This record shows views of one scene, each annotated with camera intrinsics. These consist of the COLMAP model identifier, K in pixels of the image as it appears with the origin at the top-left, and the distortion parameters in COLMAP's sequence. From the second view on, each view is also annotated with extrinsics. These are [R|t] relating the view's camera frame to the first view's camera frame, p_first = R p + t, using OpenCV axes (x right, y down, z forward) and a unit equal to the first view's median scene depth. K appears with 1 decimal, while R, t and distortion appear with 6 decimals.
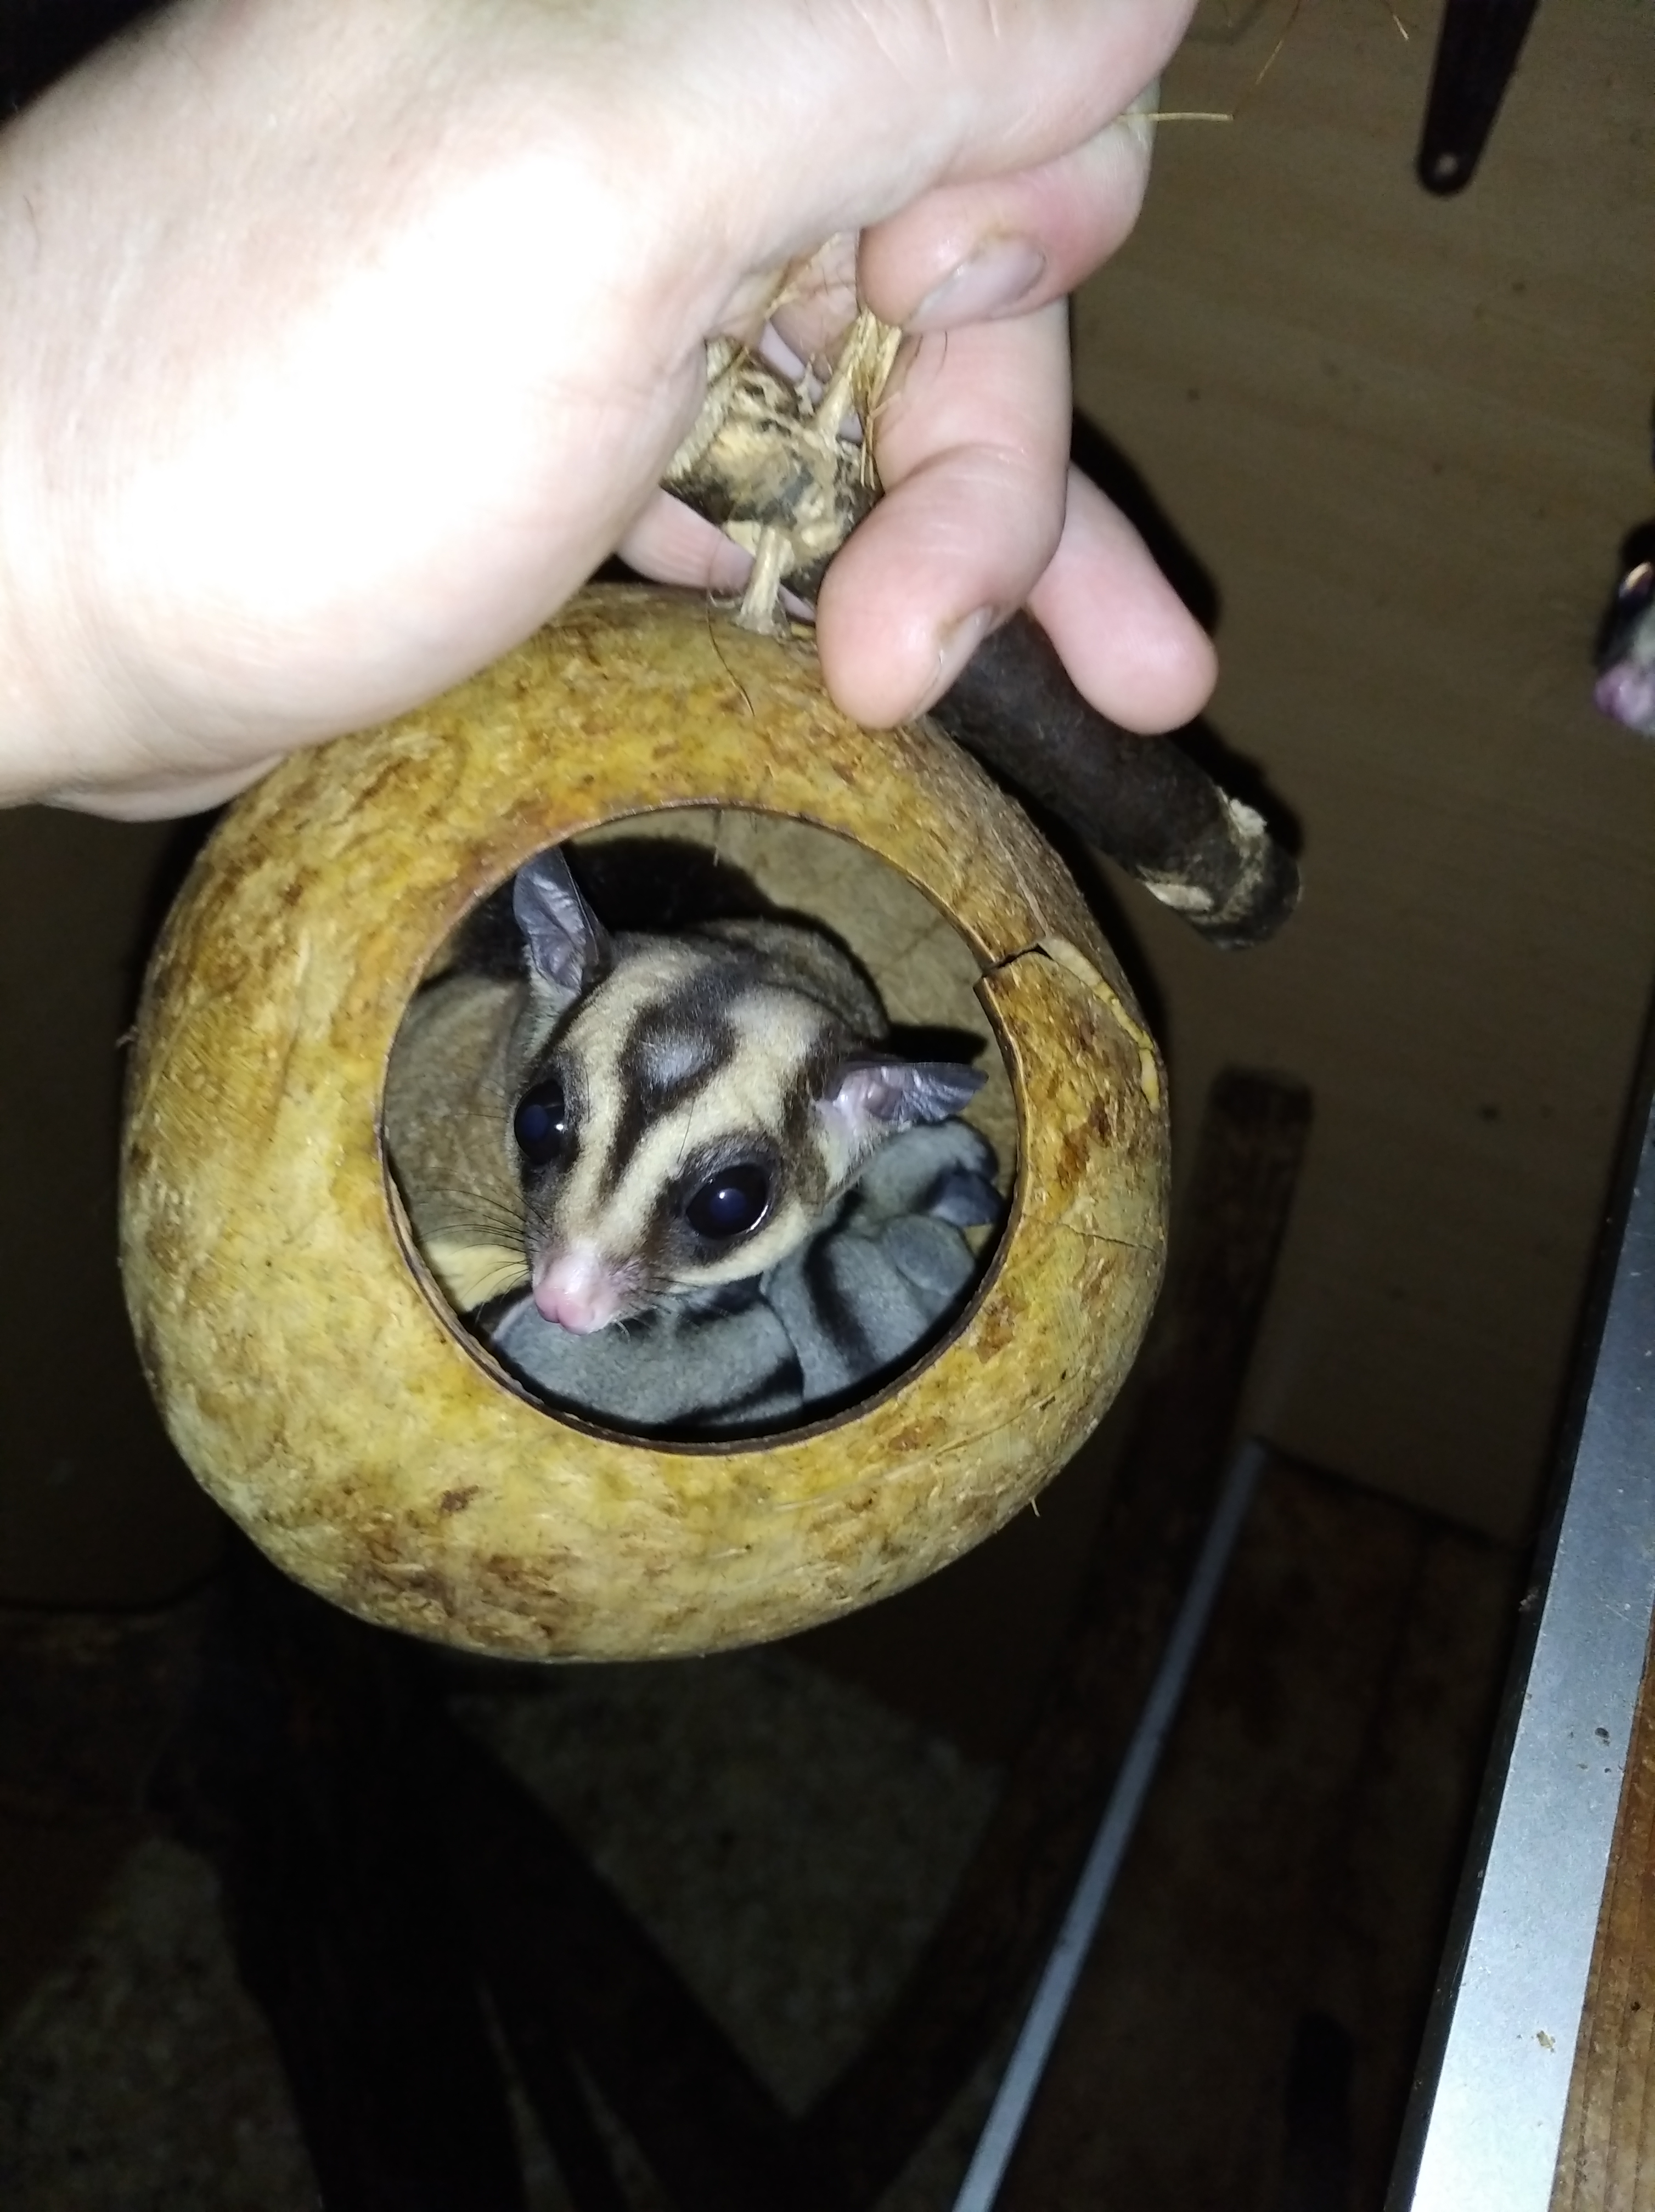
lens RADIAL K [[1716.7, 0, 827.5], [0, 1716.7, 1106.0], [0, 0, 1]] dist [-0.053165, -0.005585]
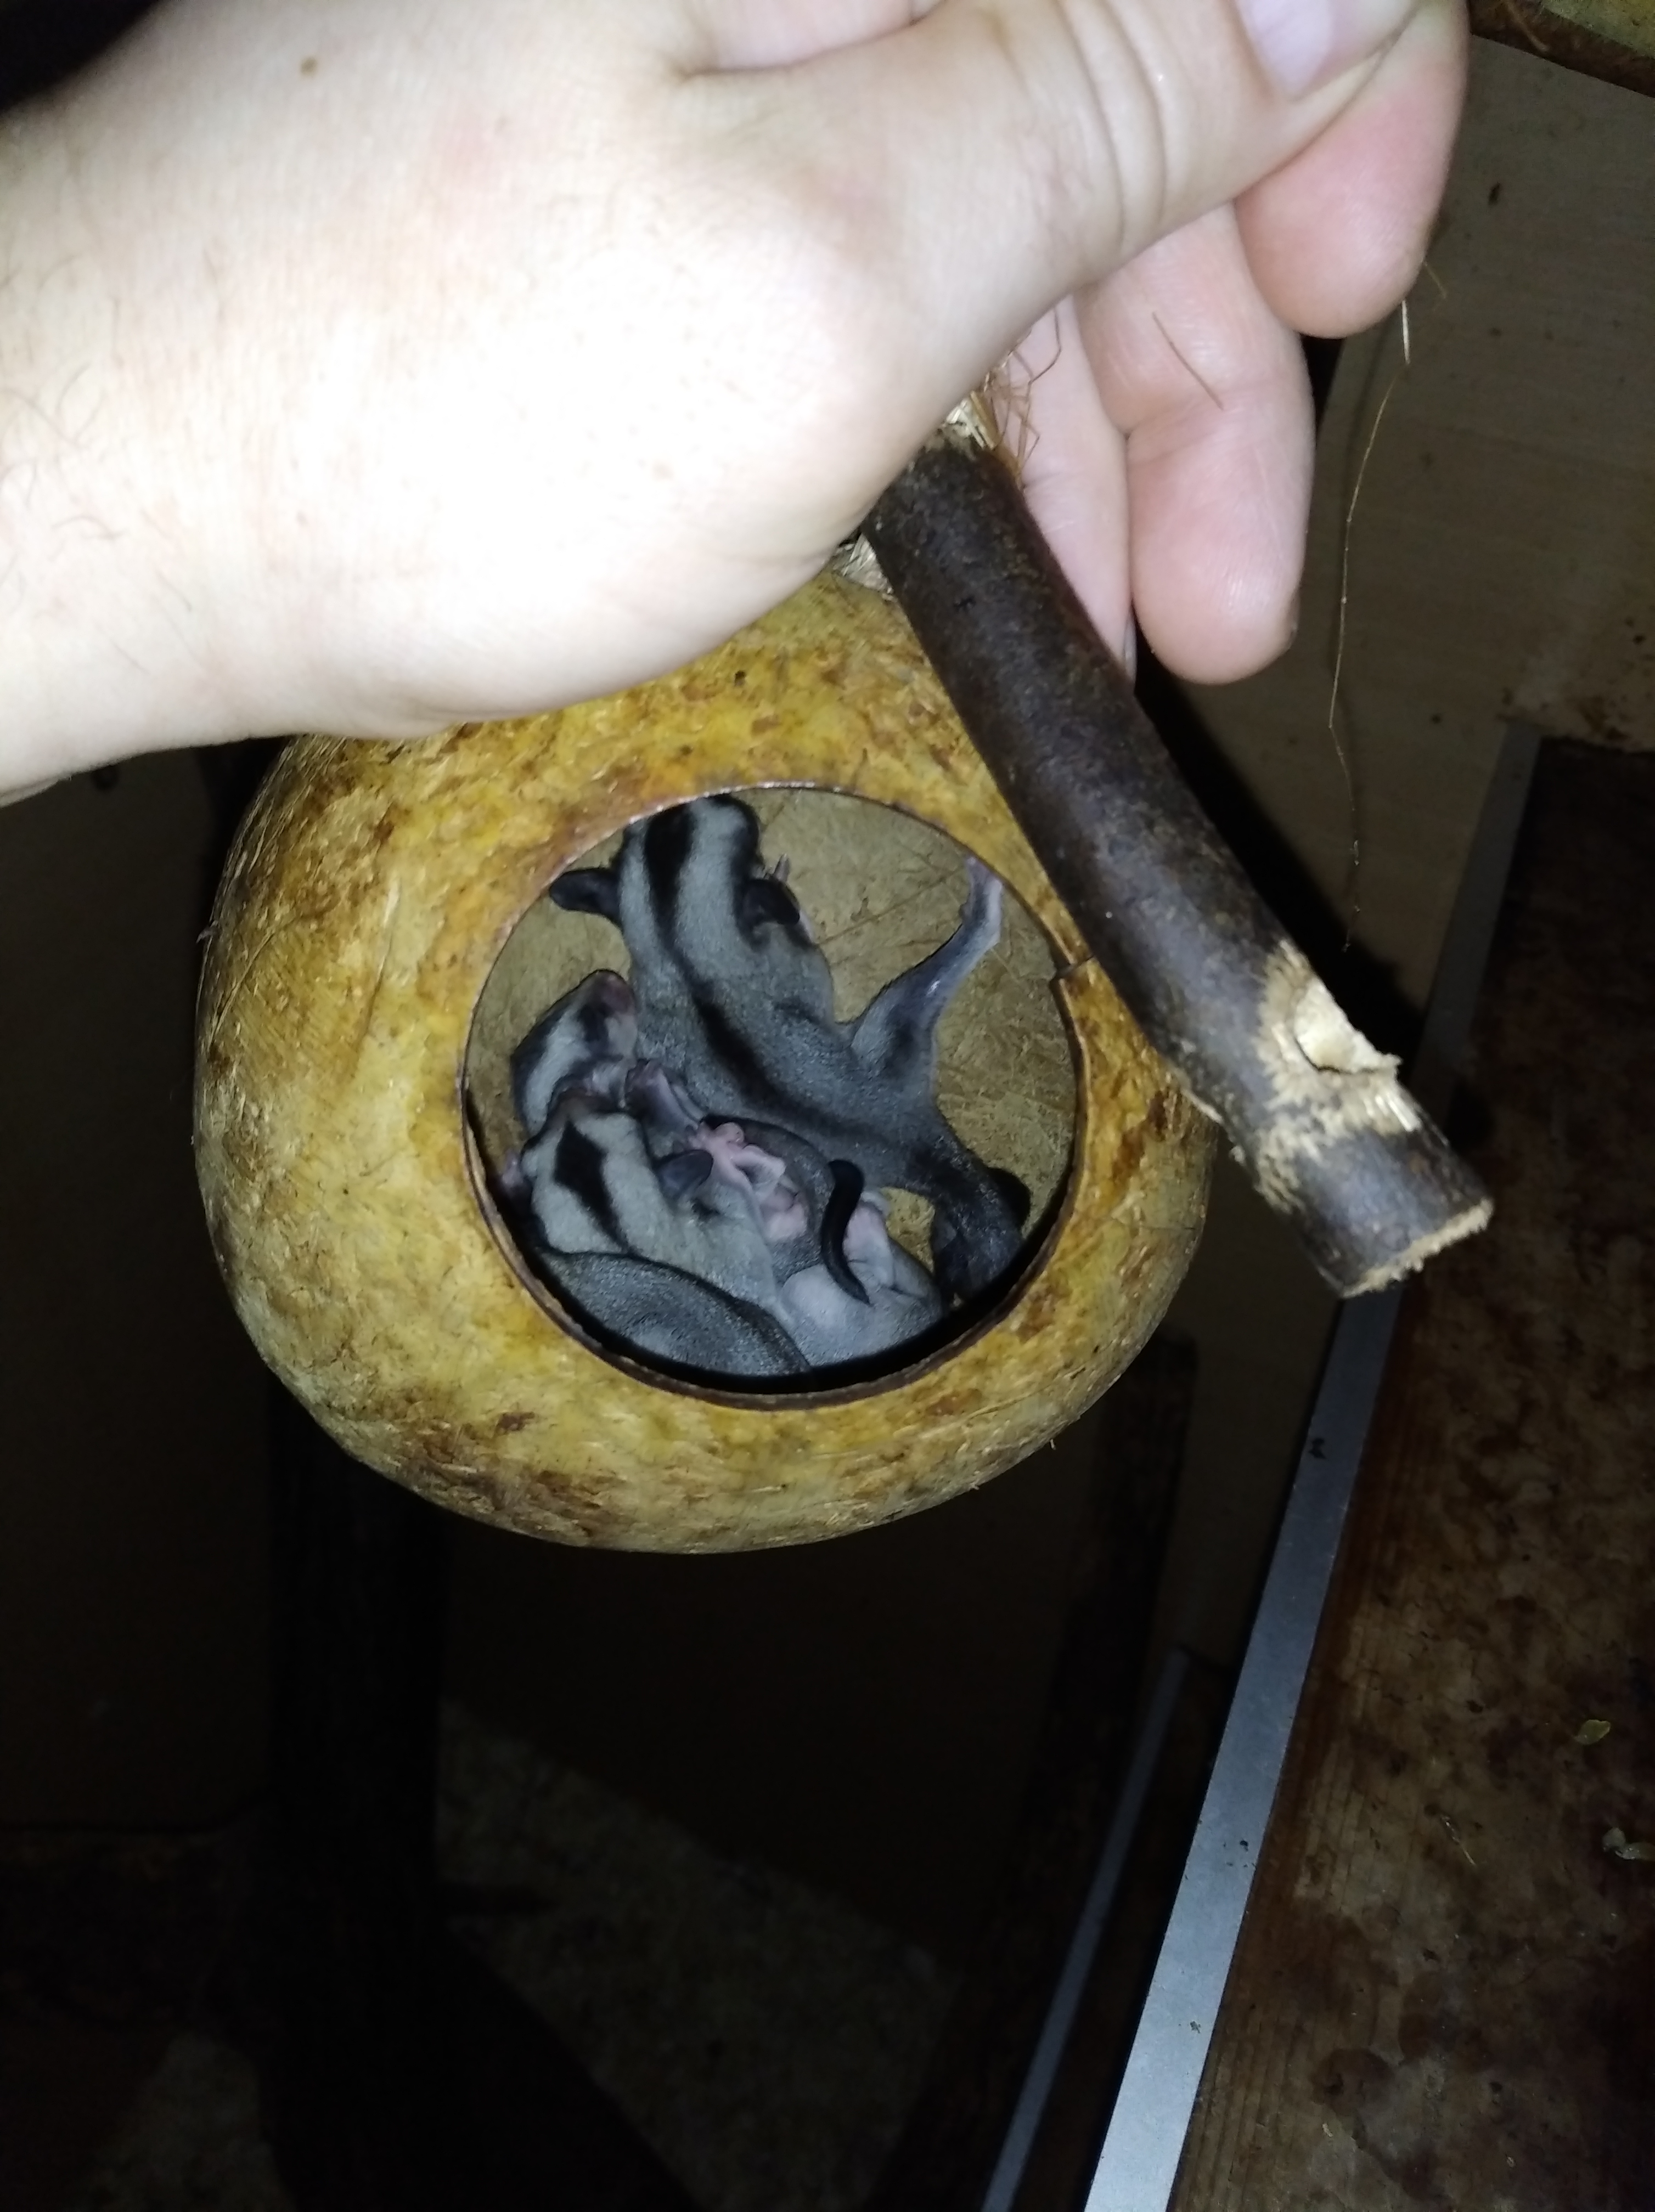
lens RADIAL K [[1716.7, 0, 827.5], [0, 1716.7, 1106.0], [0, 0, 1]] dist [-0.053165, -0.005585]
pose [[0.996523, 0.083172, -0.004879, -0.034334], [-0.081463, 0.984979, 0.152252, -0.140944], [0.017469, -0.151326, 0.988330, -0.015413]]
